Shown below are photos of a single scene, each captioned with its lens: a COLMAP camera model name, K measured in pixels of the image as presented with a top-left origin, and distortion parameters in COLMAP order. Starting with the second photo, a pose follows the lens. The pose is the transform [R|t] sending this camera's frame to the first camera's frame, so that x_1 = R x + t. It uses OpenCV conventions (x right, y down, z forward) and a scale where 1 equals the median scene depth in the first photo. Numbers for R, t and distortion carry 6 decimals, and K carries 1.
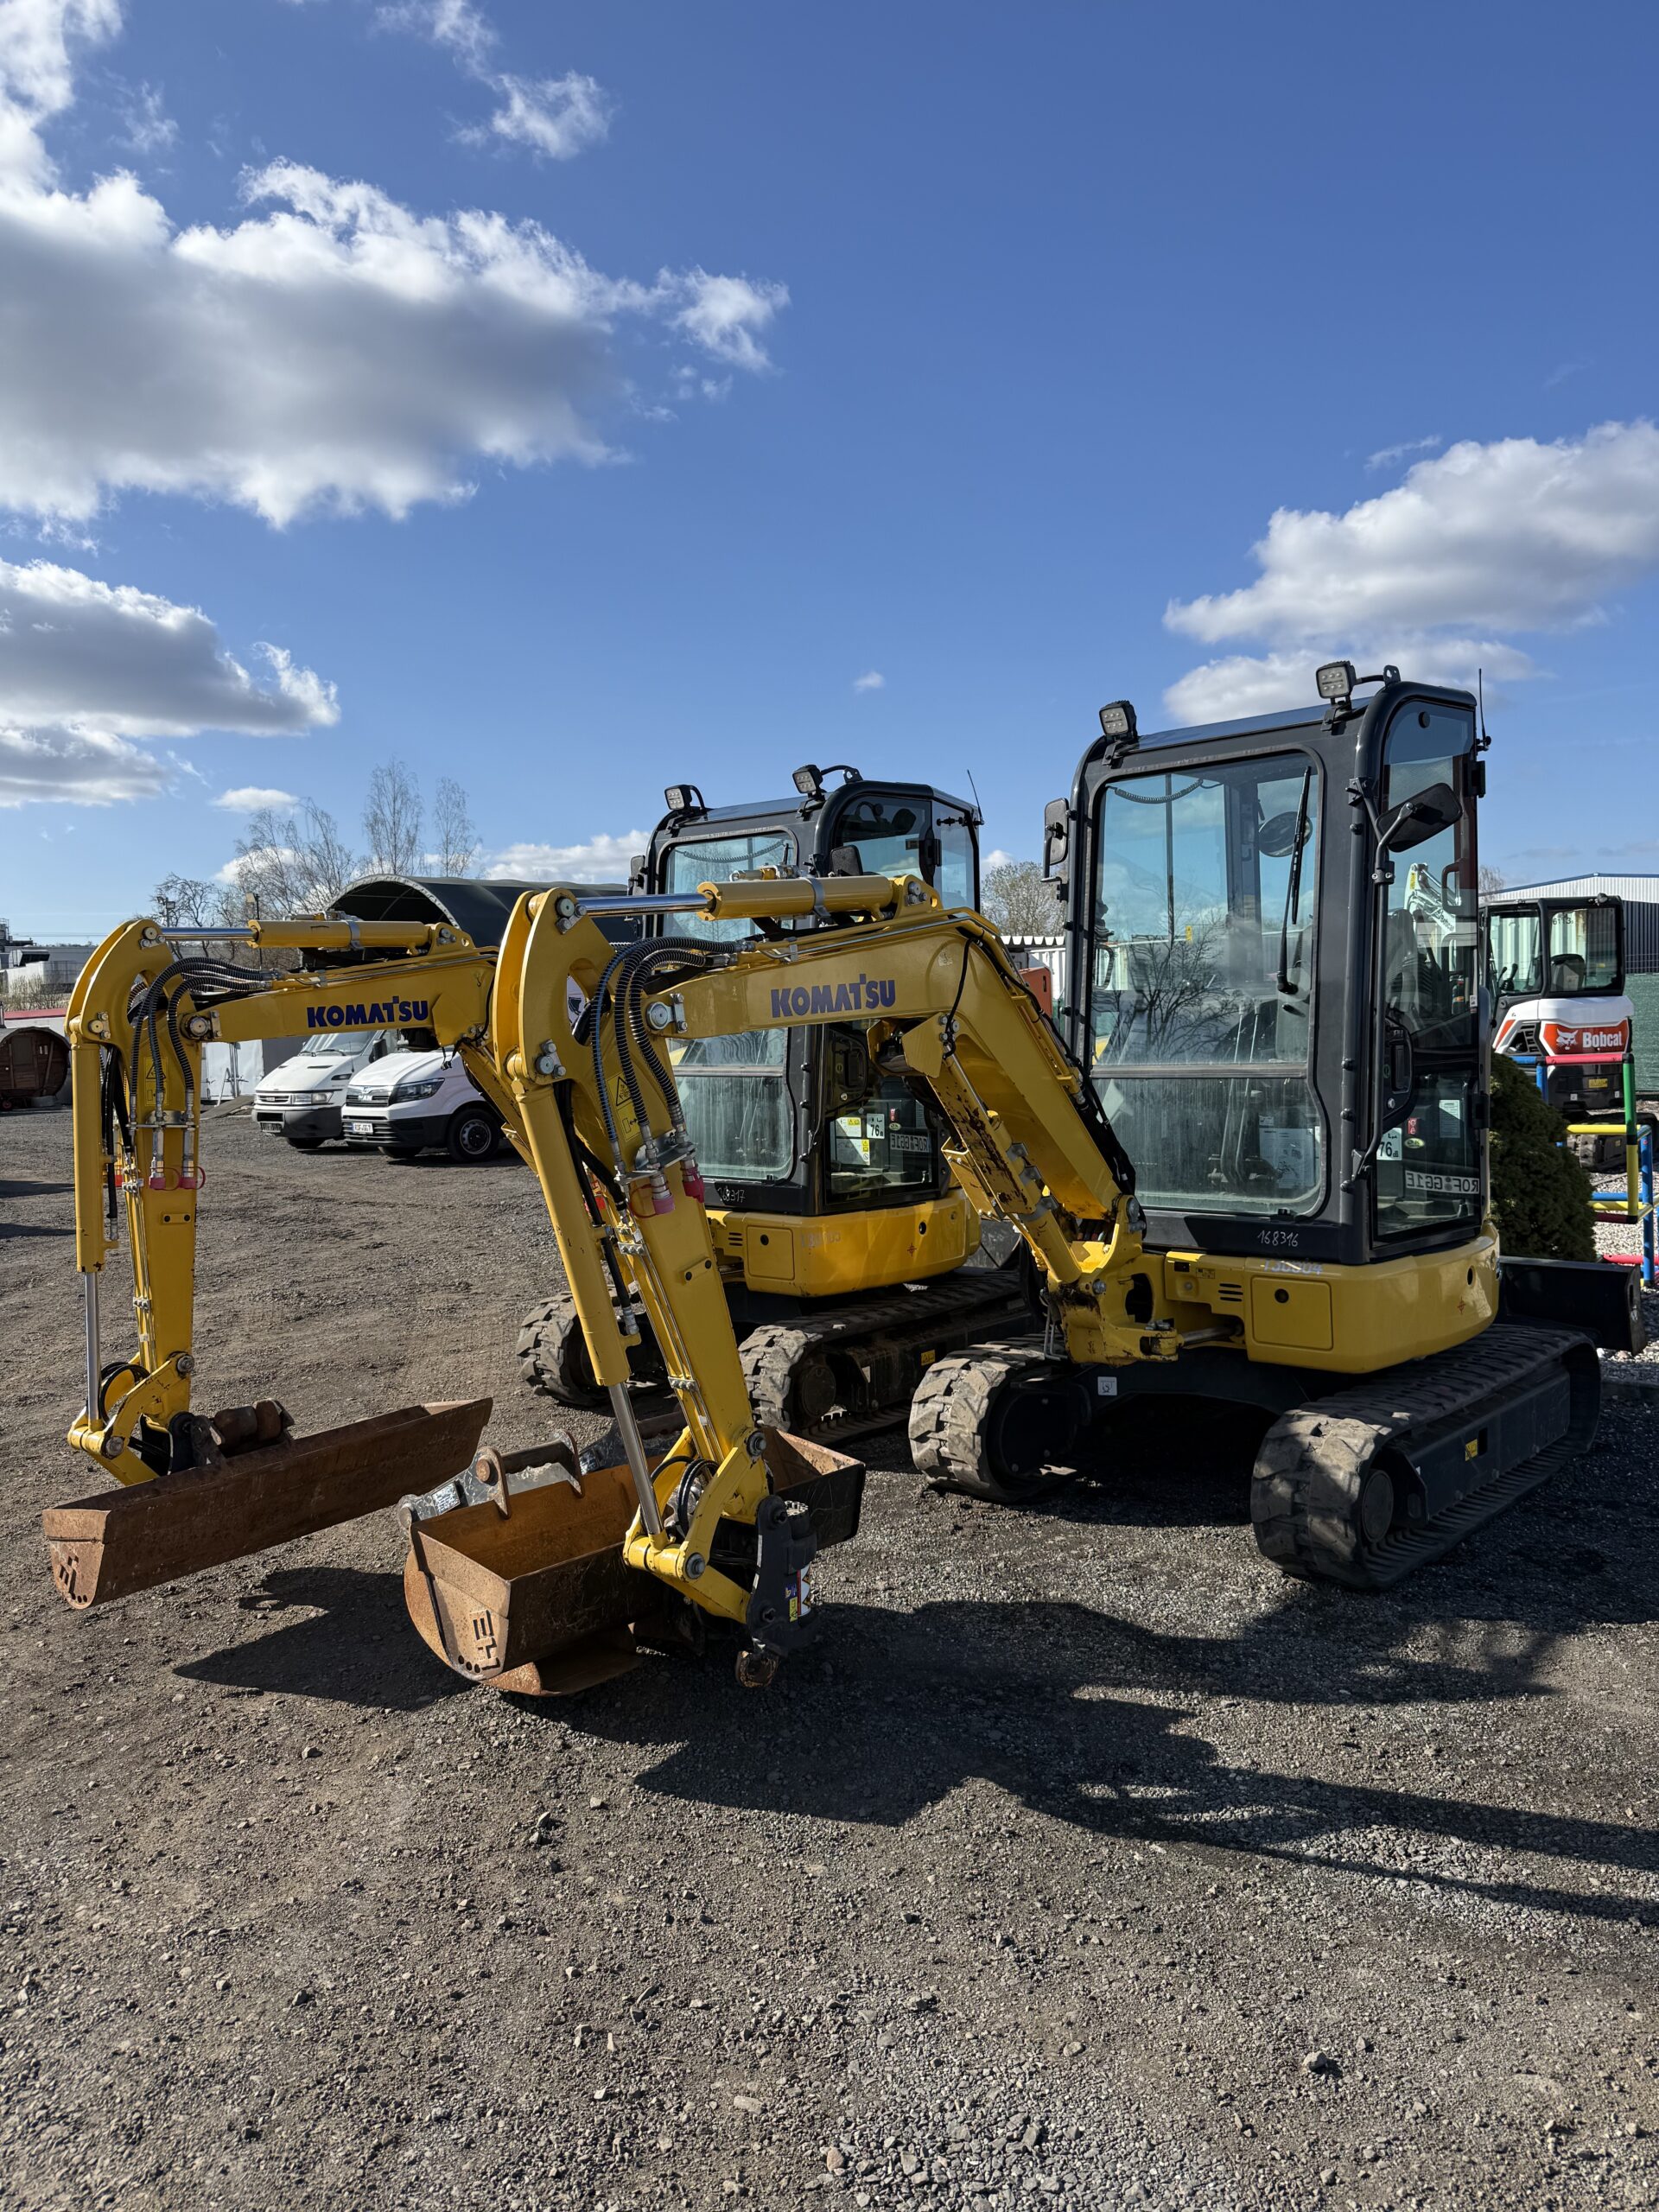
lens RADIAL K [[1570.0, 0, 834.3], [0, 1570.0, 1066.2], [0, 0, 1]] dist [0.055353, -0.079486]
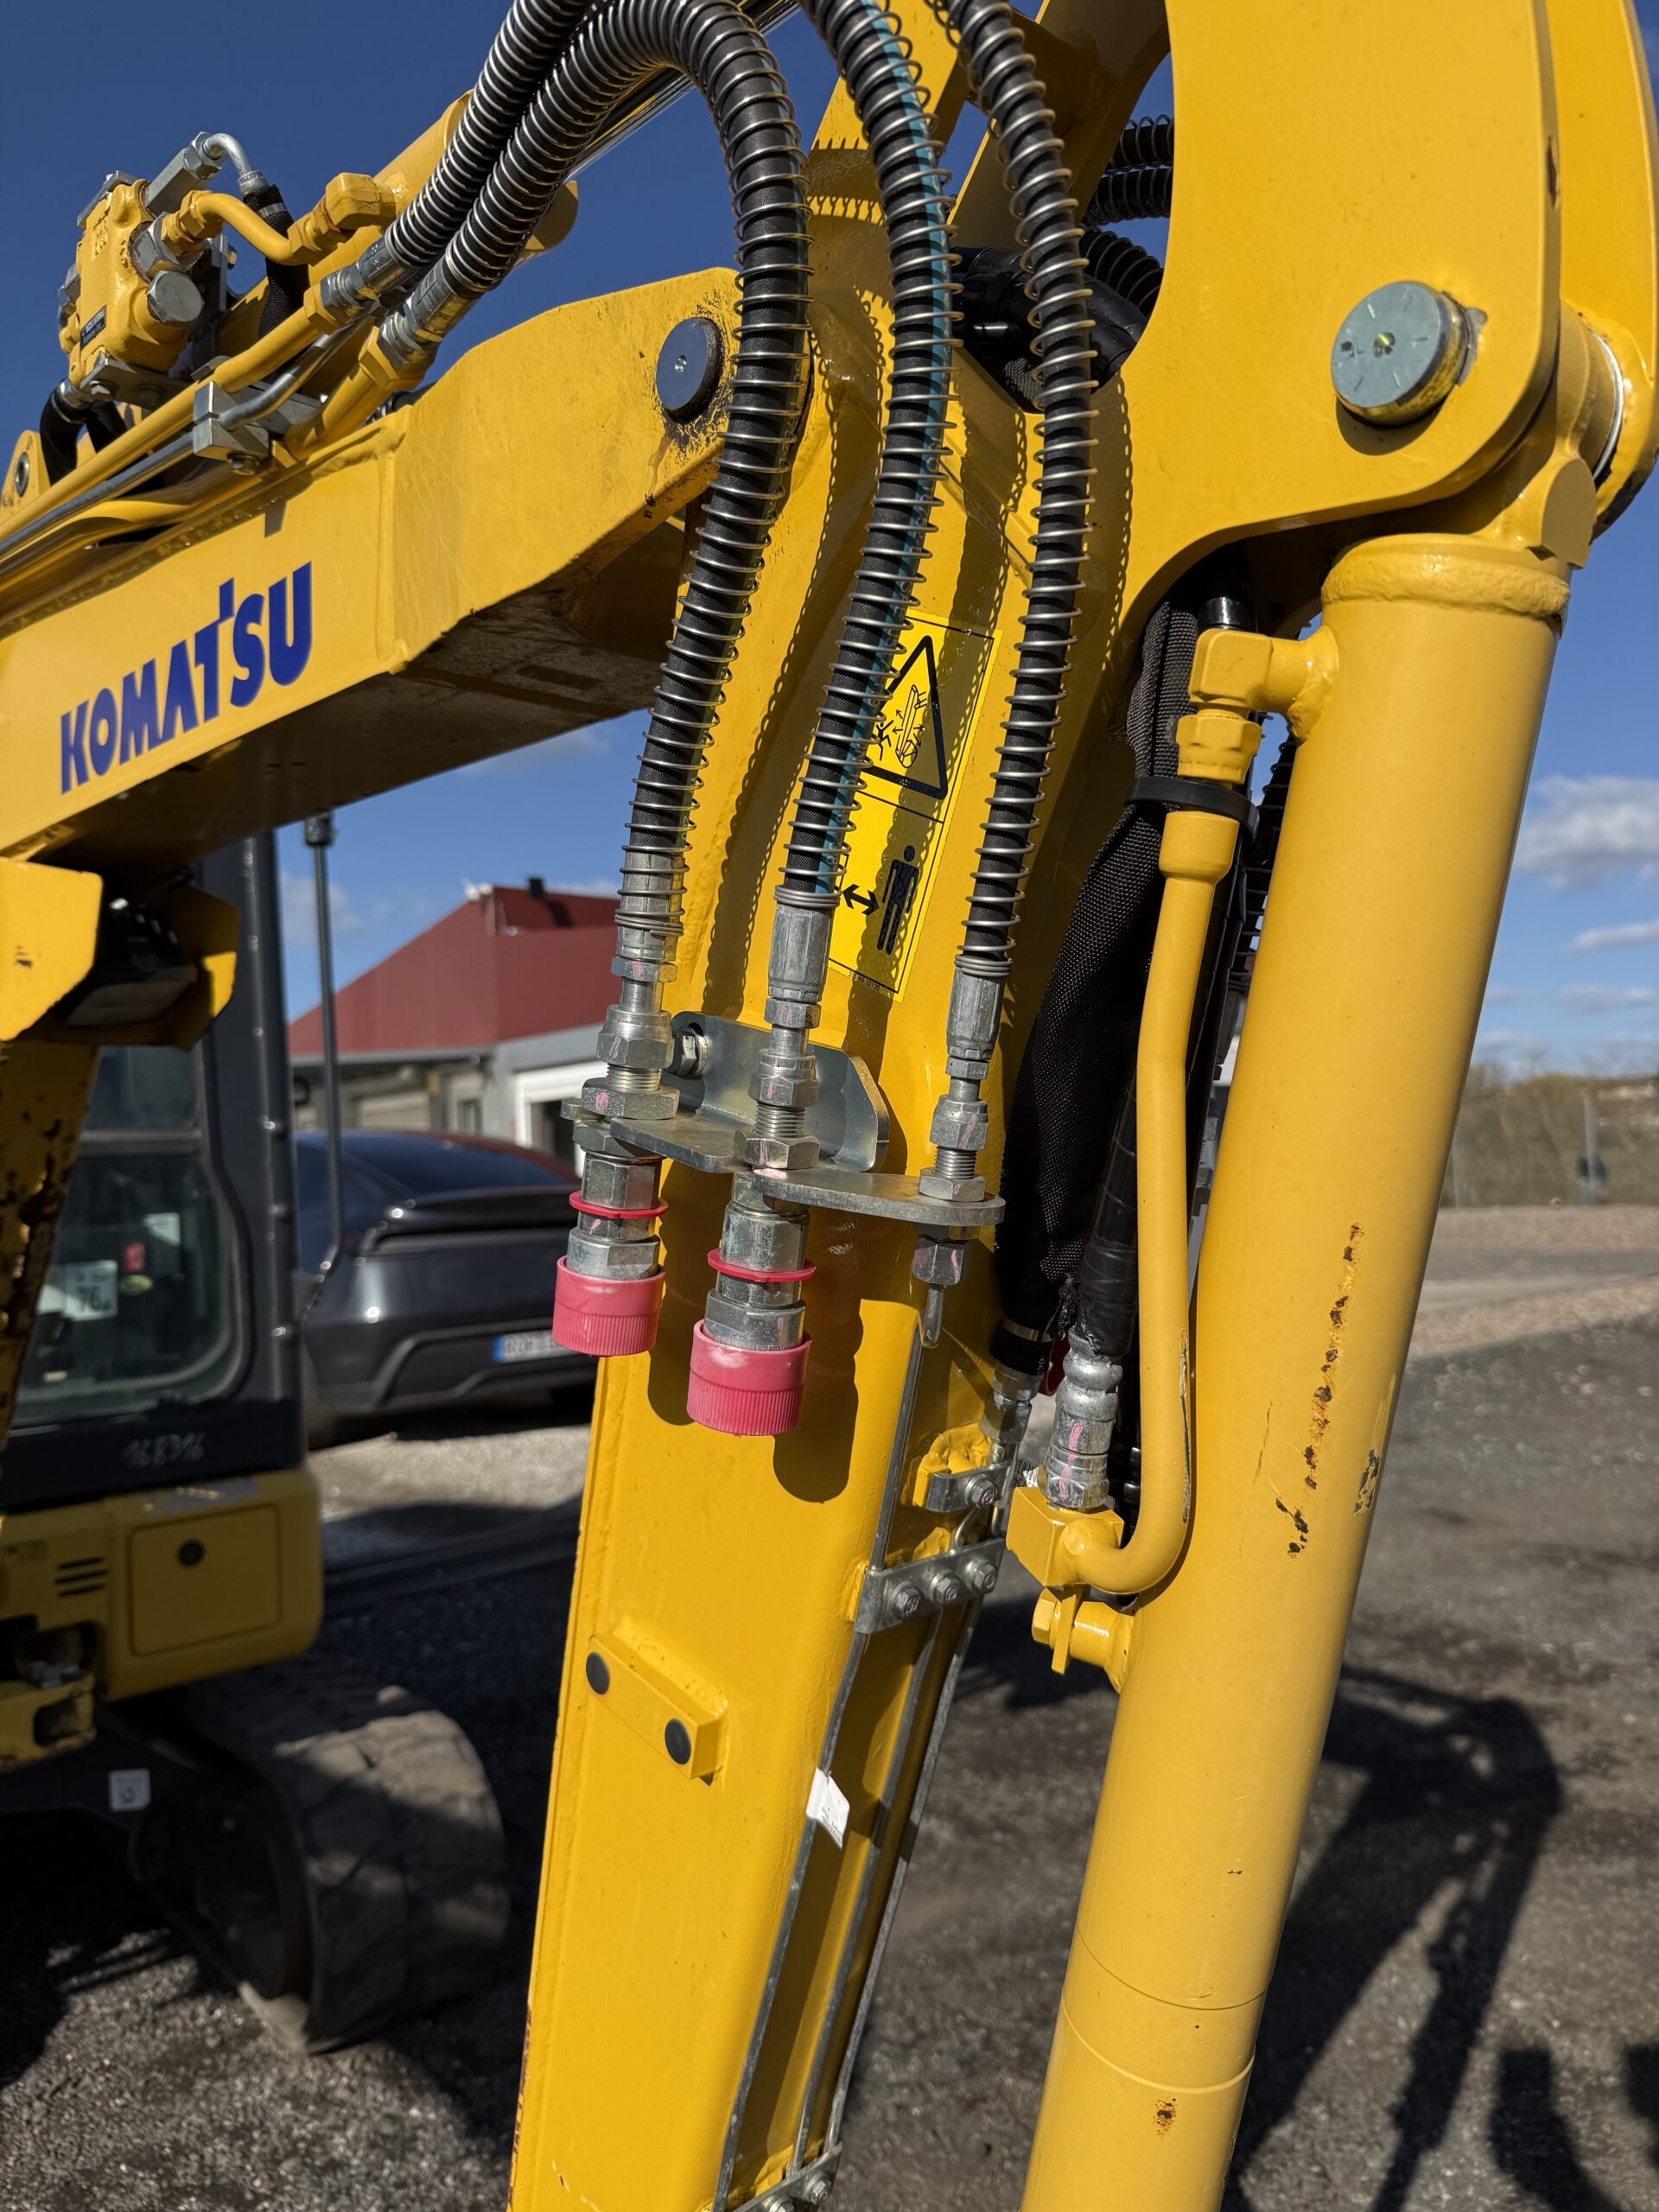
lens RADIAL K [[1570.0, 0, 834.3], [0, 1570.0, 1066.2], [0, 0, 1]] dist [0.055353, -0.079486]
pose [[0.126256, 0.094190, 0.987516, -0.301900], [0.060400, 0.992905, -0.102426, 0.058252], [-0.990157, 0.072578, 0.119671, 0.856693]]
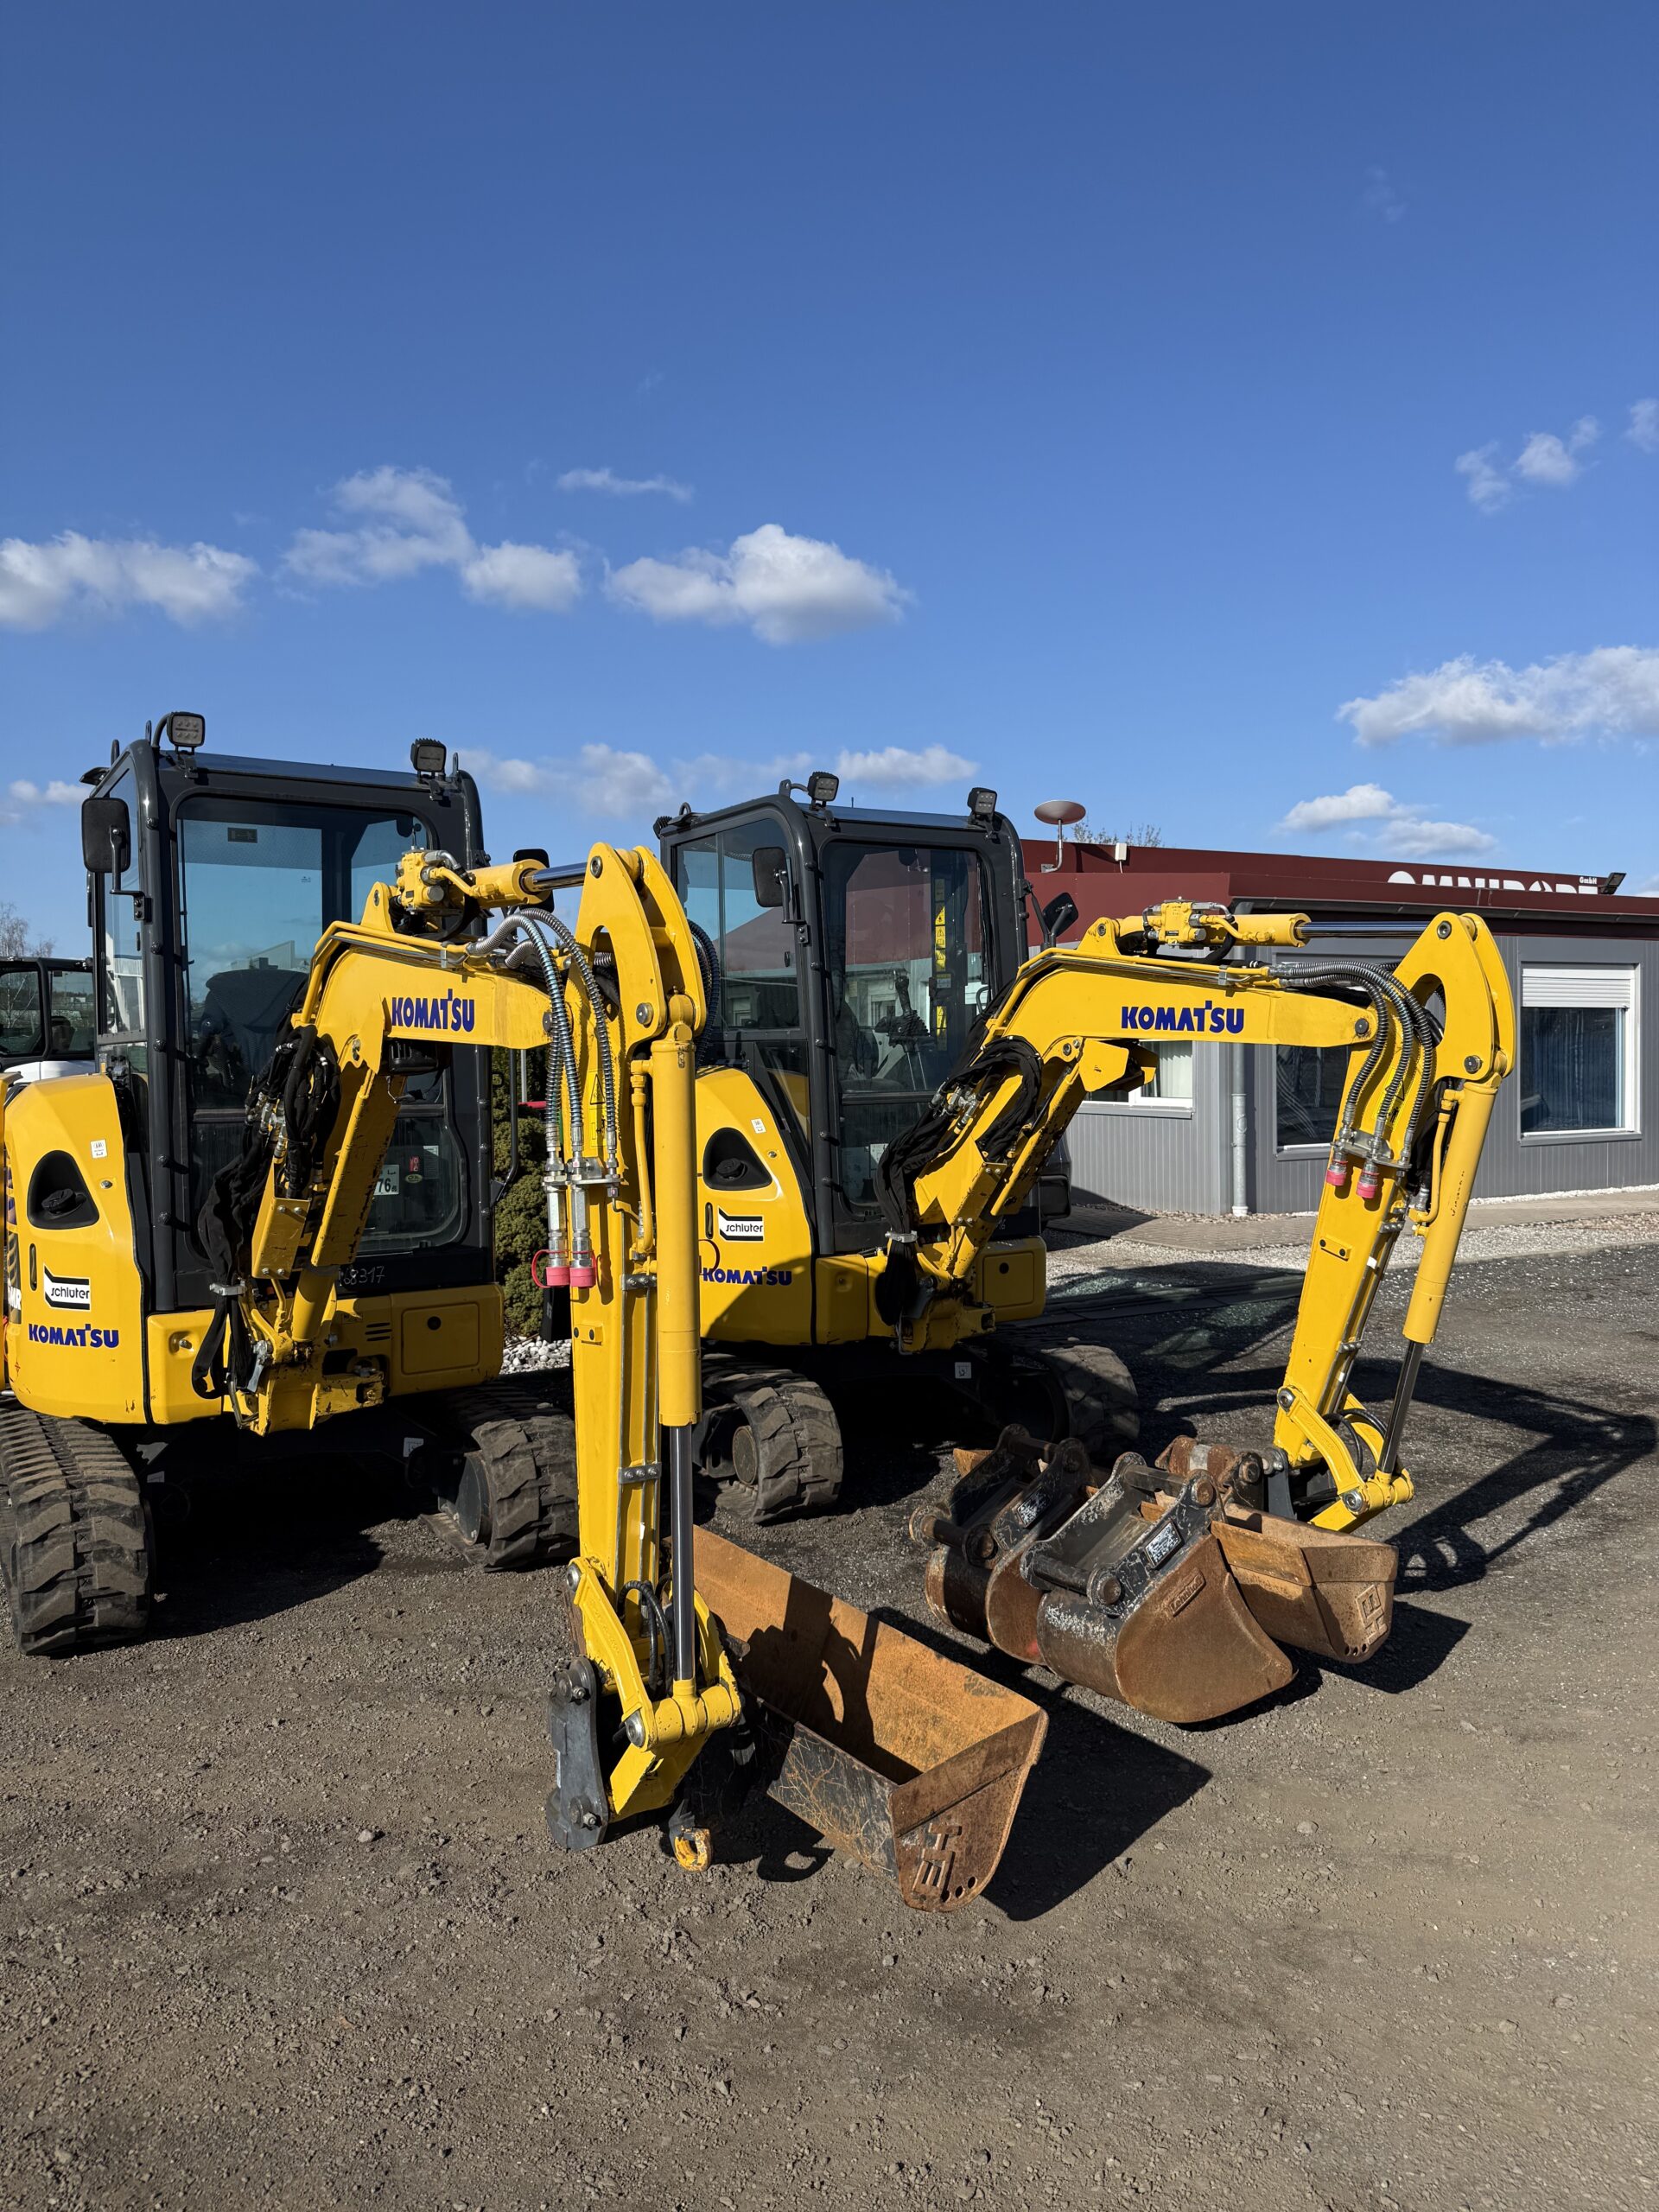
lens RADIAL K [[1570.0, 0, 834.3], [0, 1570.0, 1066.2], [0, 0, 1]] dist [0.055353, -0.079486]
pose [[0.303070, 0.017879, 0.952801, -1.196584], [0.021012, 0.999456, -0.025438, 0.013014], [-0.952737, 0.027730, 0.302529, 0.902353]]
